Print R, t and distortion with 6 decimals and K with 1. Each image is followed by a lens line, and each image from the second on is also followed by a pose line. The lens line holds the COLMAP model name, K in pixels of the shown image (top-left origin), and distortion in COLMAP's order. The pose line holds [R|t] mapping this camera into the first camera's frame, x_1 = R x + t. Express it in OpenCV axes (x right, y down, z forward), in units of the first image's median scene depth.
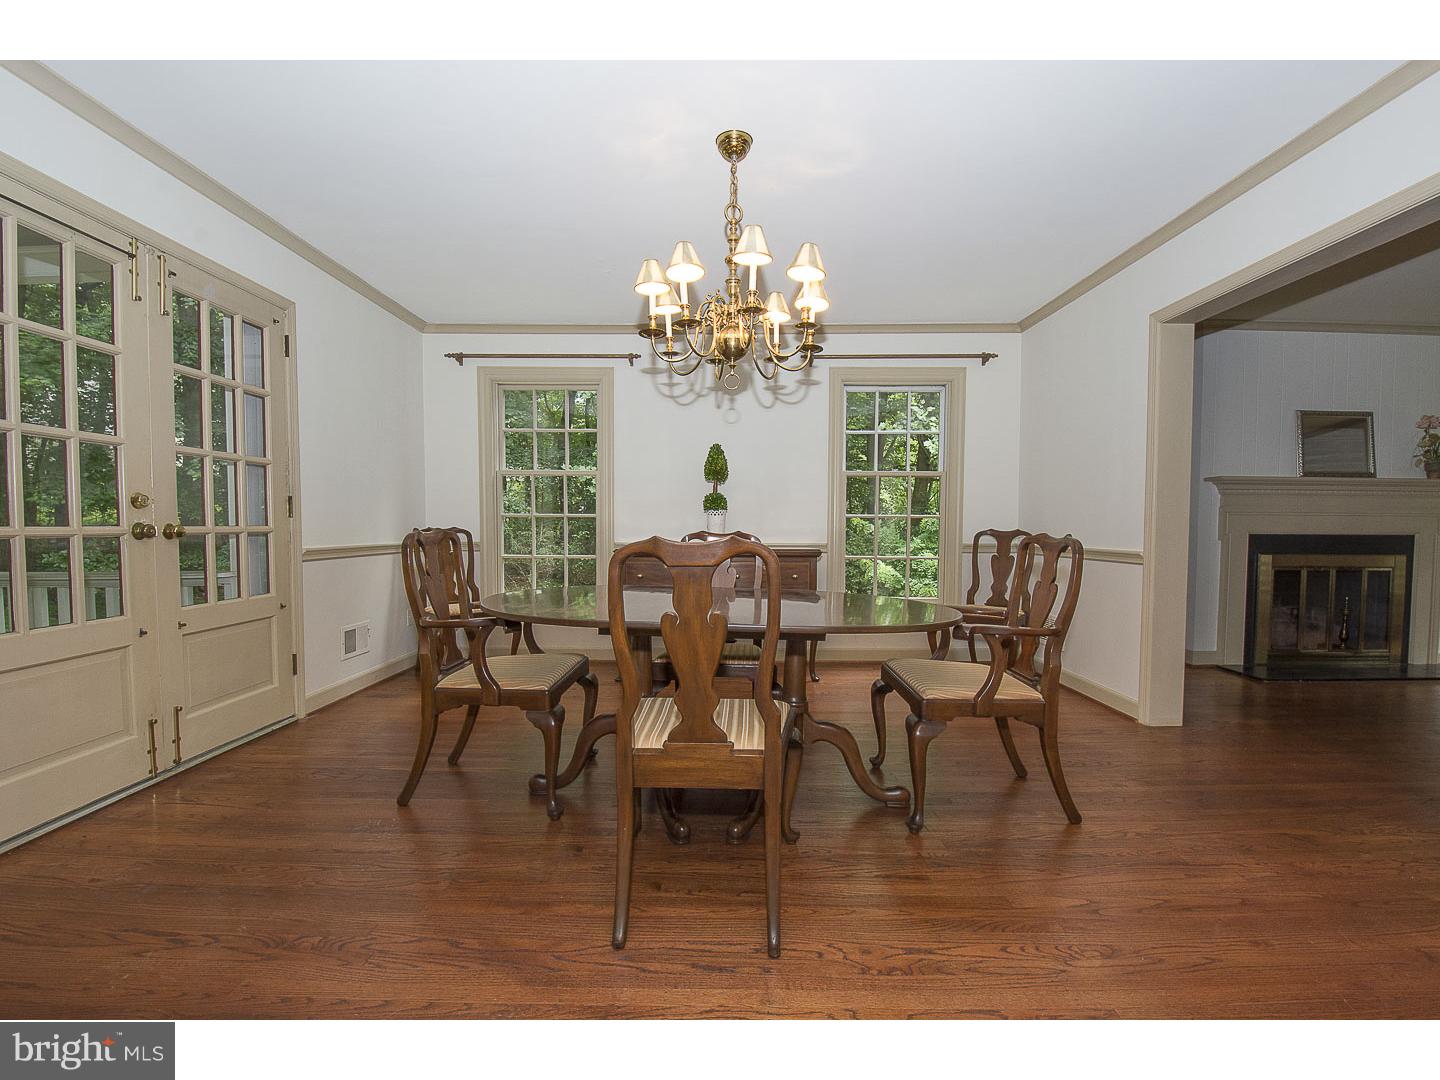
lens RADIAL K [[642.0, 0, 728.1], [0, 642.0, 550.4], [0, 0, 1]] dist [0.003245, -0.008100]
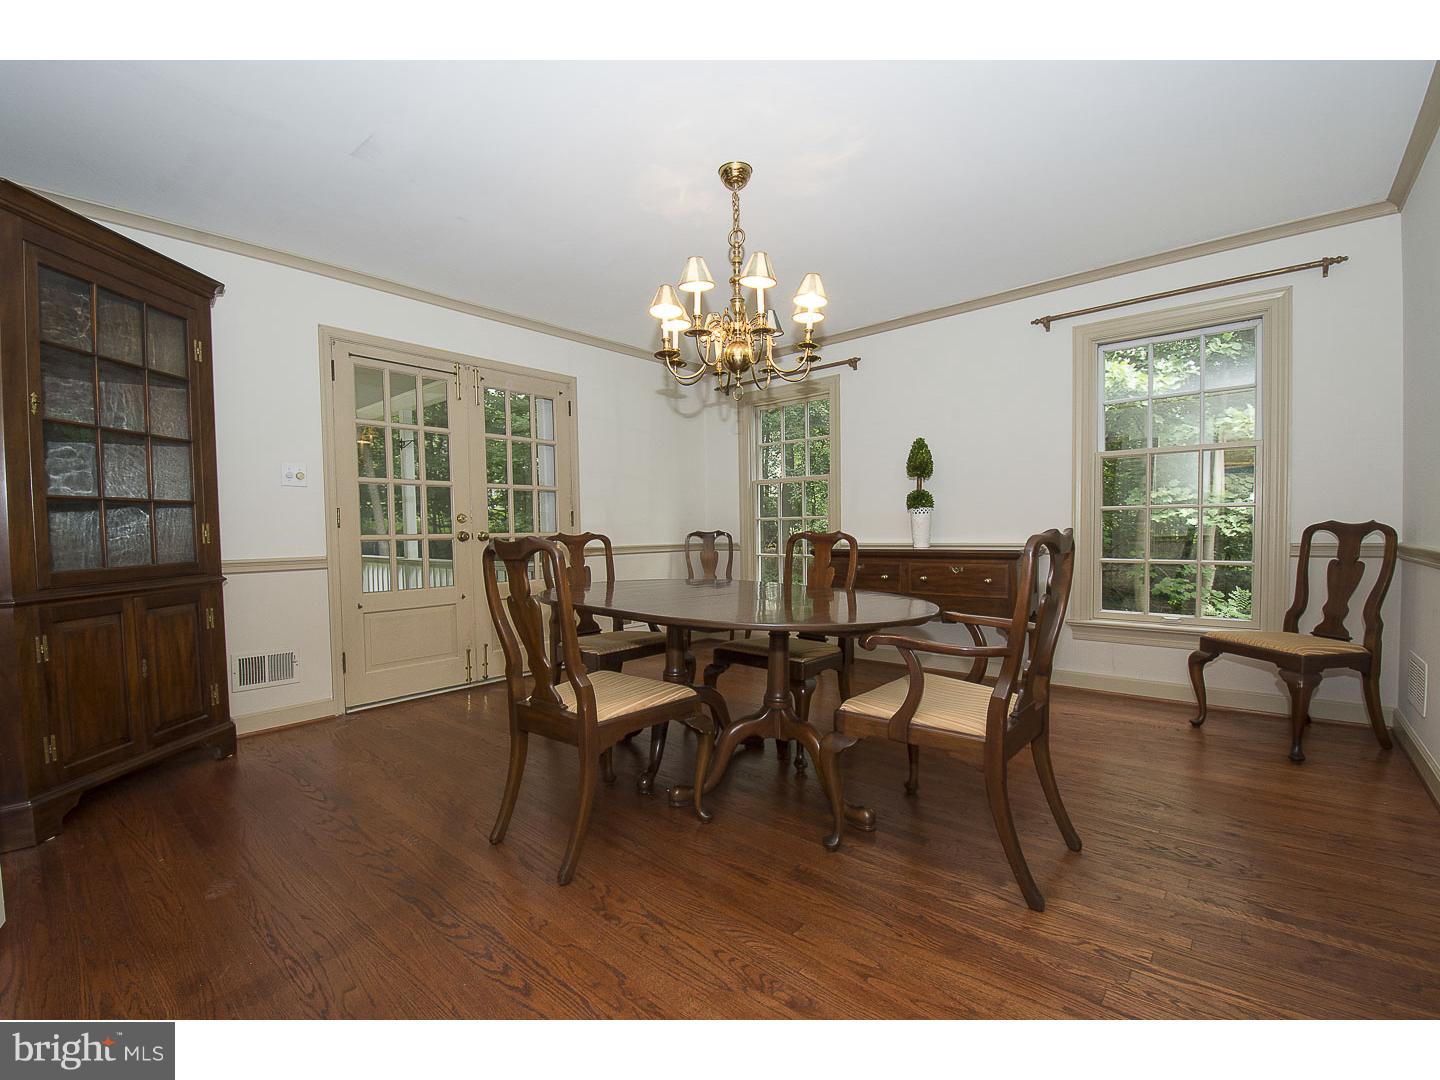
lens RADIAL K [[642.0, 0, 725.6], [0, 642.0, 549.7], [0, 0, 1]] dist [0.003245, -0.008100]
pose [[0.756293, 0.004778, -0.654216, 0.386853], [-0.006206, 0.999981, 0.000128, 0.000252], [0.654204, 0.003964, 0.756308, 0.094266]]
